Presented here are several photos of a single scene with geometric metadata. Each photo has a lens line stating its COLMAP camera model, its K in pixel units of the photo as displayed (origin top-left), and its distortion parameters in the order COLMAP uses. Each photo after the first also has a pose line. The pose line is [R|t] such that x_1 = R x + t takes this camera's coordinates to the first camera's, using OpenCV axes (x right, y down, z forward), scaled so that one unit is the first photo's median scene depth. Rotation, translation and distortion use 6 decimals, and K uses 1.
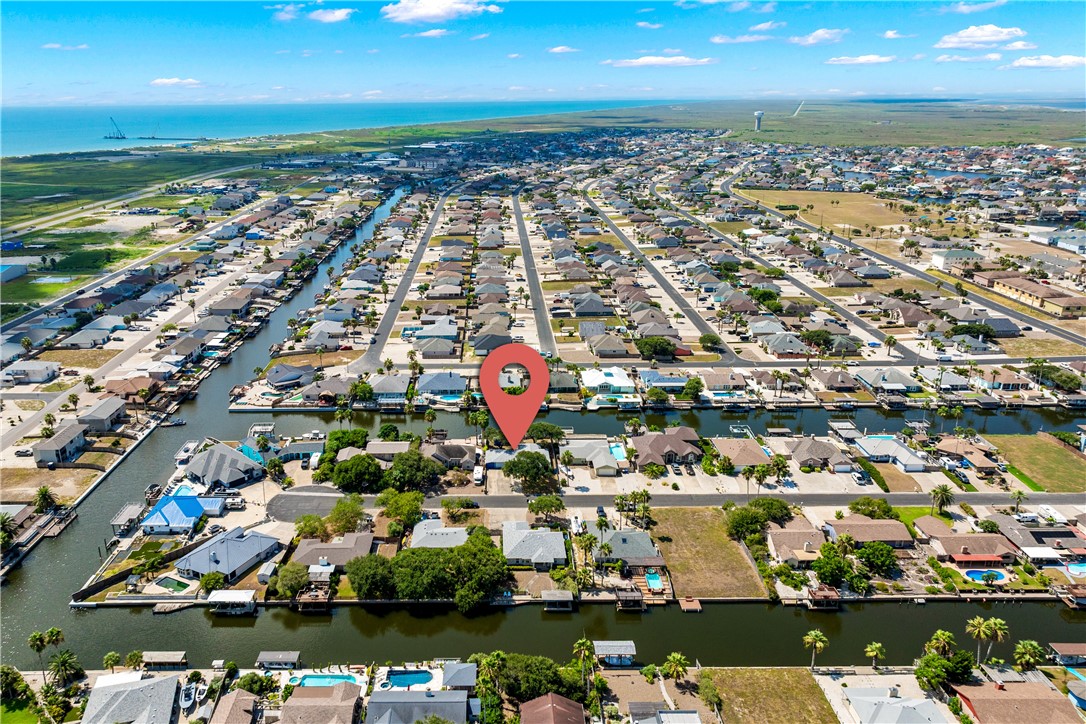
lens RADIAL K [[760.6, 0, 491.0], [0, 760.6, 411.1], [0, 0, 1]] dist [0.006536, 0.000404]
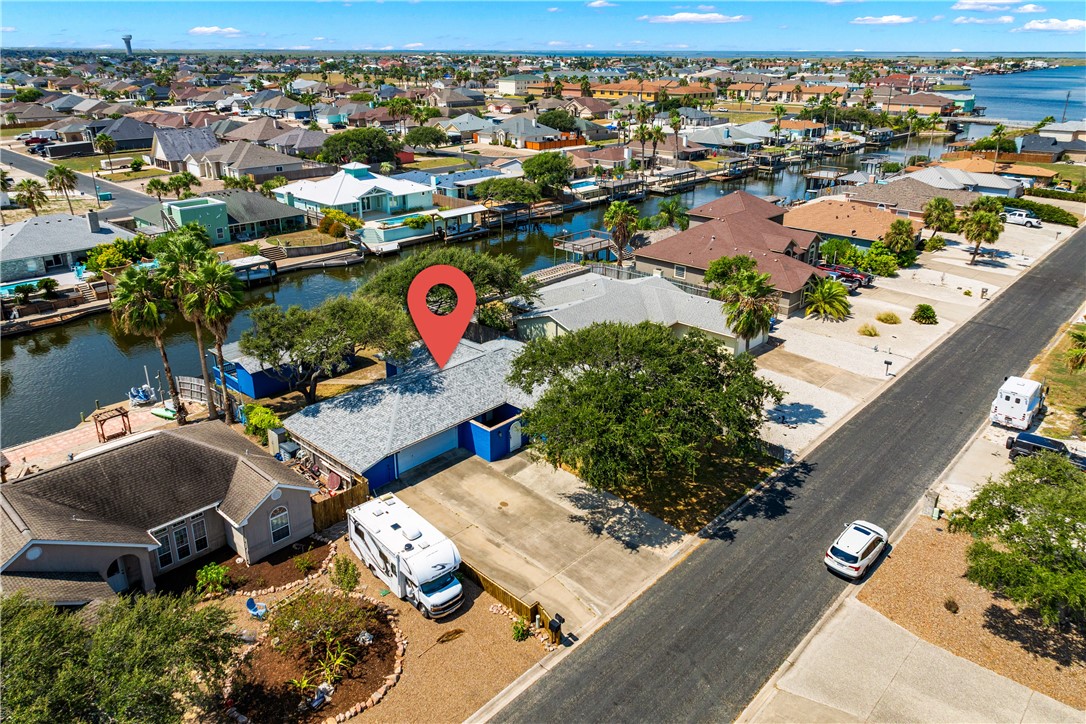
lens RADIAL K [[744.8, 0, 543.0], [0, 744.8, 362.0], [0, 0, 1]] dist [0.000099, -0.000686]
pose [[0.680227, -0.276224, 0.678963, -0.074267], [0.275256, 0.954748, 0.112653, 0.028024], [-0.679356, 0.110260, 0.725478, 0.682115]]
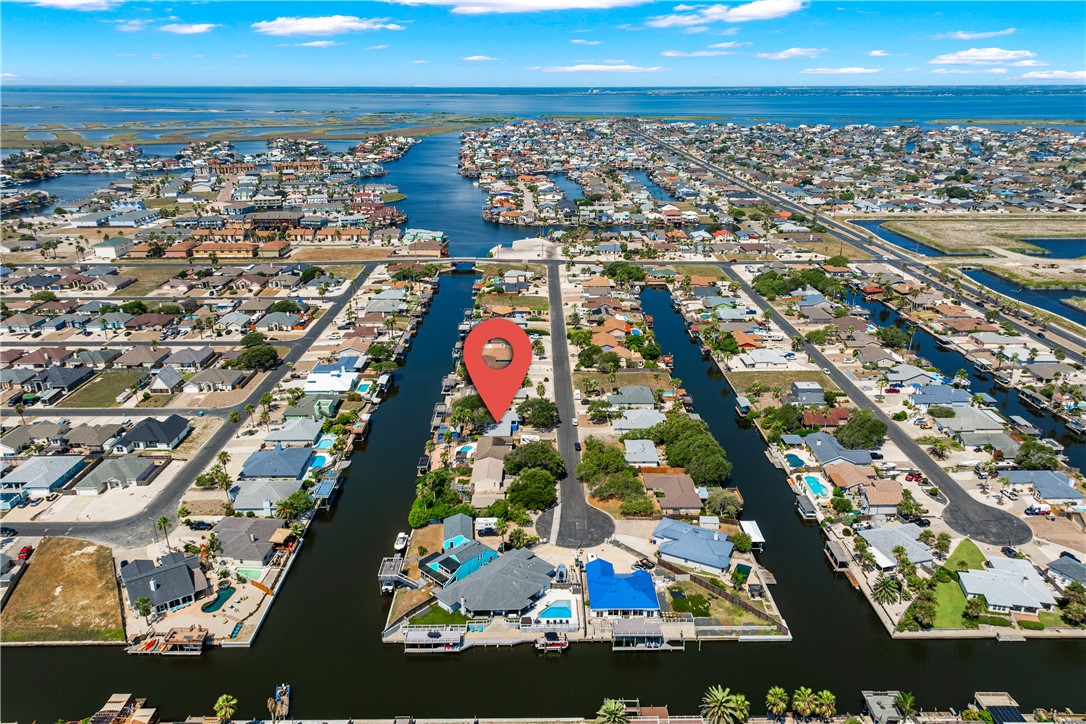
lens RADIAL K [[774.1, 0, 543.0], [0, 774.1, 362.0], [0, 0, 1]] dist [0.015692, -0.002182]
pose [[-0.009389, -0.332027, 0.943223, -0.821249], [0.388026, 0.868142, 0.309460, -0.279832], [-0.921600, 0.368901, 0.120684, 0.640862]]
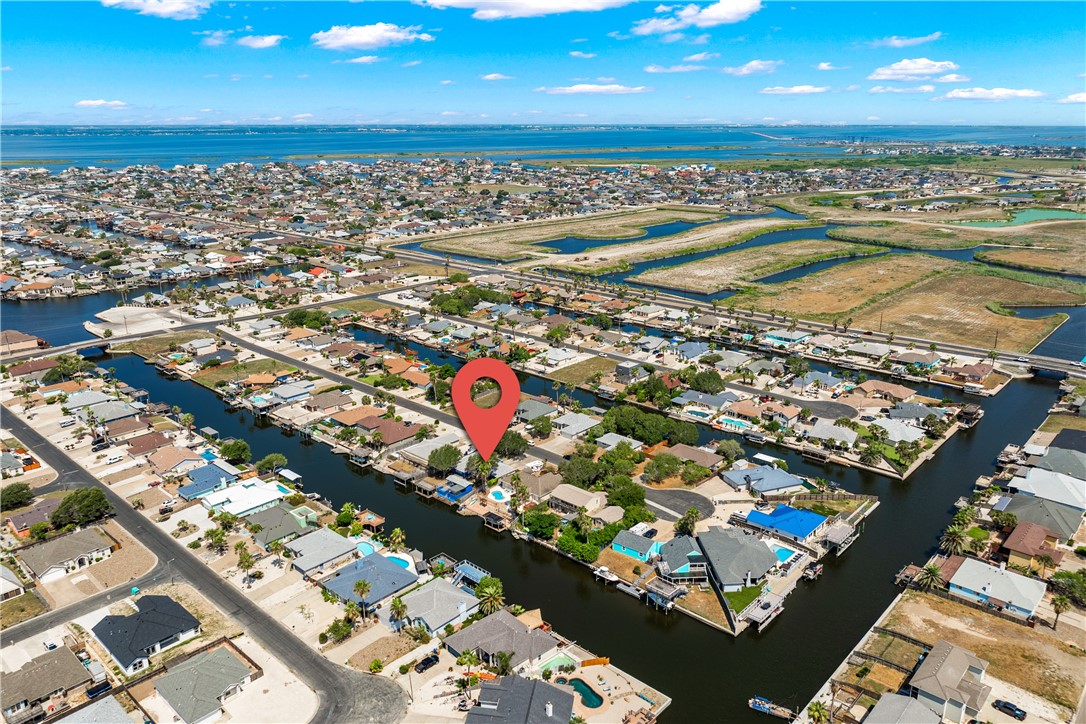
lens RADIAL K [[763.2, 0, 542.7], [0, 763.2, 416.9], [0, 0, 1]] dist [0.015084, 0.000198]
pose [[-0.737908, -0.234943, 0.632688, -0.572676], [0.269555, 0.756838, 0.595430, -0.506390], [-0.618734, 0.609916, -0.495146, 1.194973]]
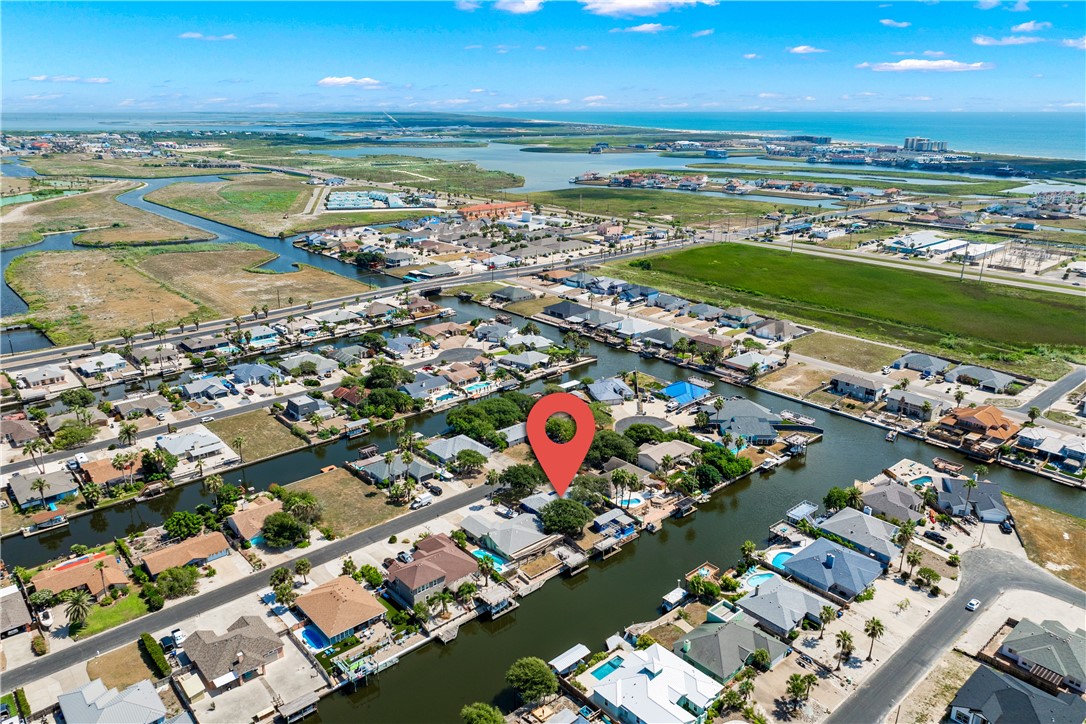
lens RADIAL K [[774.1, 0, 543.0], [0, 774.1, 362.0], [0, 0, 1]] dist [0.015692, -0.002182]
pose [[-0.749521, 0.219003, -0.624705, 0.493782], [-0.250970, 0.779234, 0.574290, -0.492954], [0.612562, 0.587224, -0.529089, 1.140745]]
